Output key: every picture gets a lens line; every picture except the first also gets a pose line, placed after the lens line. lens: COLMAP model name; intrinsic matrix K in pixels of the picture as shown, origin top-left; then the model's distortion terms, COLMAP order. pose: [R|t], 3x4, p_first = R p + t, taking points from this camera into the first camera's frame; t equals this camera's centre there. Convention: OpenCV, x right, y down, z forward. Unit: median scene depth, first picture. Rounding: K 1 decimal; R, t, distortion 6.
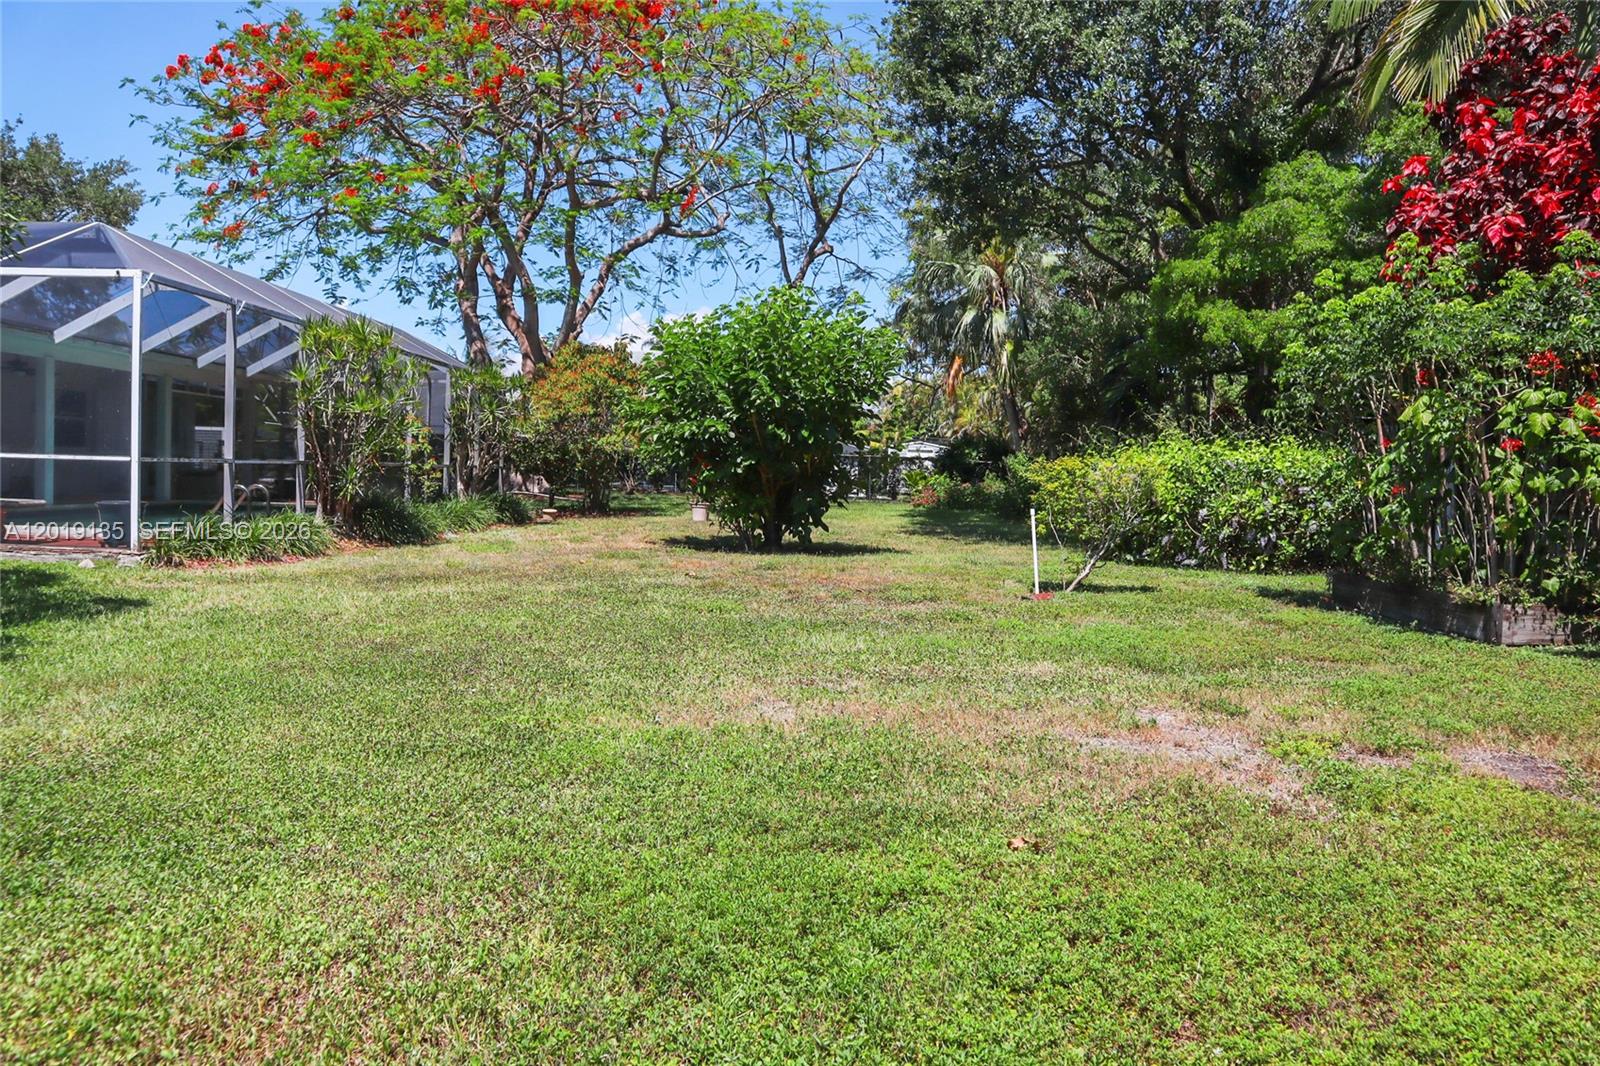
lens RADIAL K [[1174.5, 0, 800.0], [0, 1174.5, 533.0], [0, 0, 1]] dist [-0.112574, 0.095869]
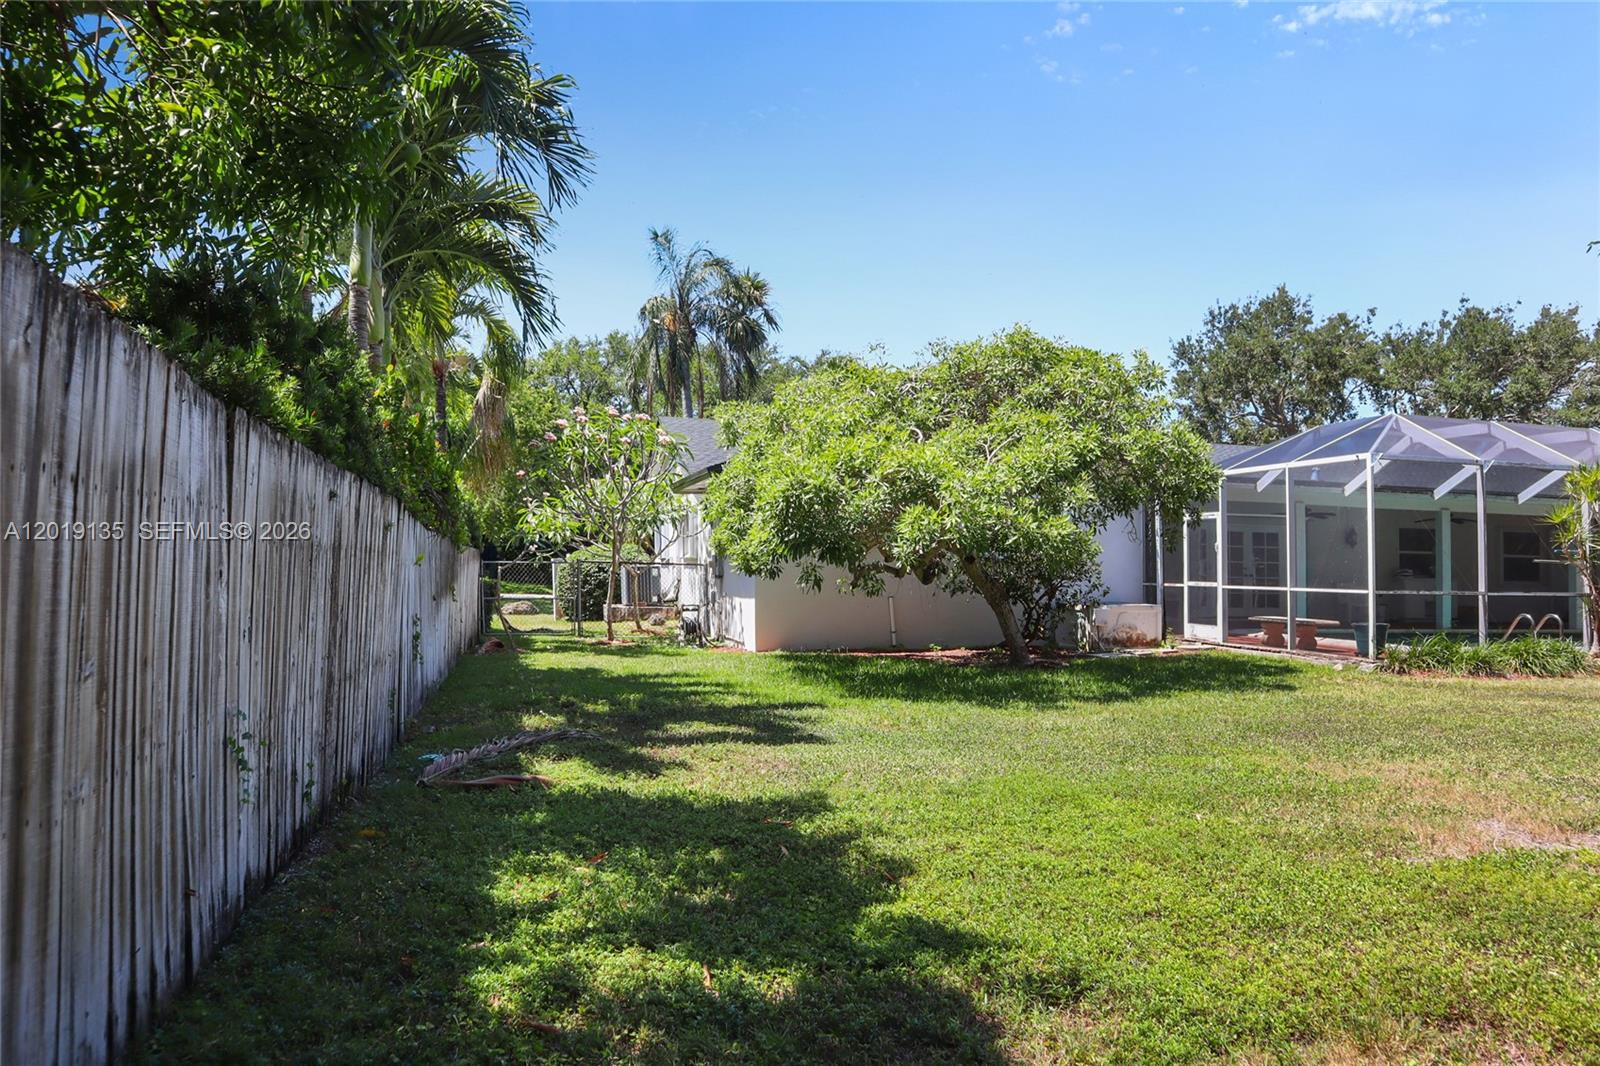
lens RADIAL K [[1174.5, 0, 800.0], [0, 1174.5, 533.0], [0, 0, 1]] dist [-0.112574, 0.095869]
pose [[0.281791, -0.051604, -0.958087, 0.454820], [-0.061588, 0.995520, -0.071735, 0.004253], [0.957497, 0.079221, 0.277350, -0.023088]]
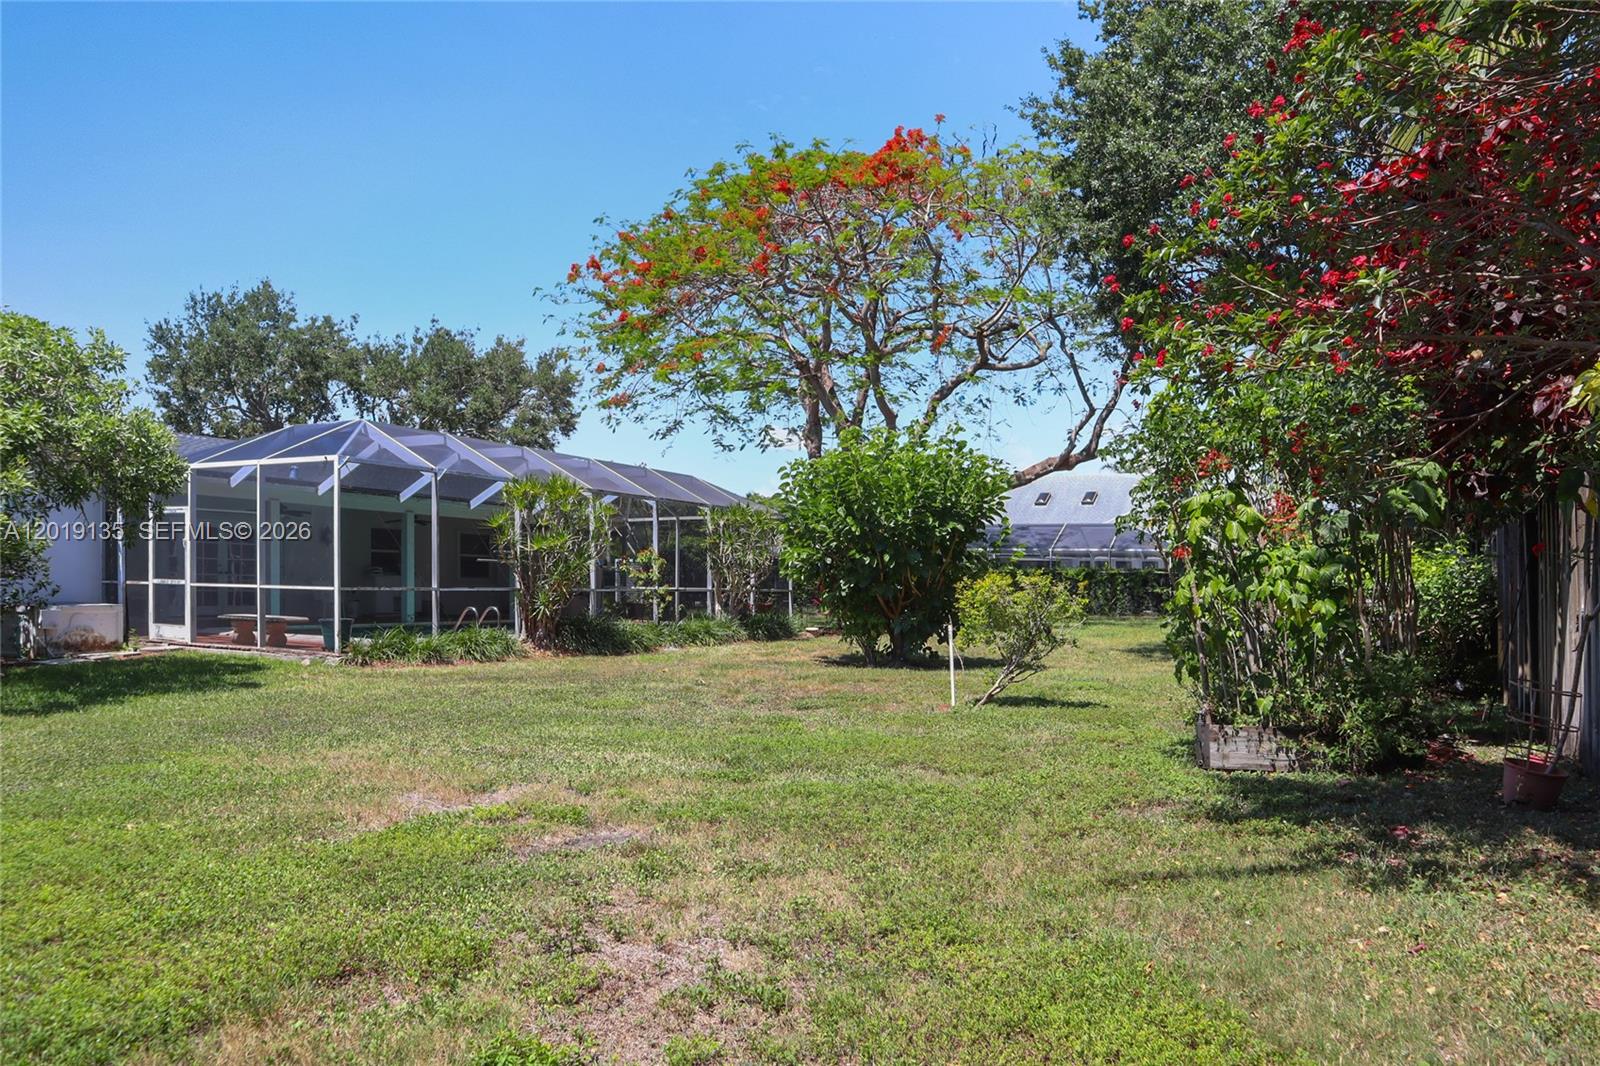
lens RADIAL K [[1174.5, 0, 800.0], [0, 1174.5, 533.0], [0, 0, 1]] dist [-0.112574, 0.095869]
pose [[0.894500, -0.034311, -0.445750, 0.482861], [-0.012283, 0.994788, -0.101221, 0.003756], [0.446900, 0.096018, 0.889416, -0.013875]]
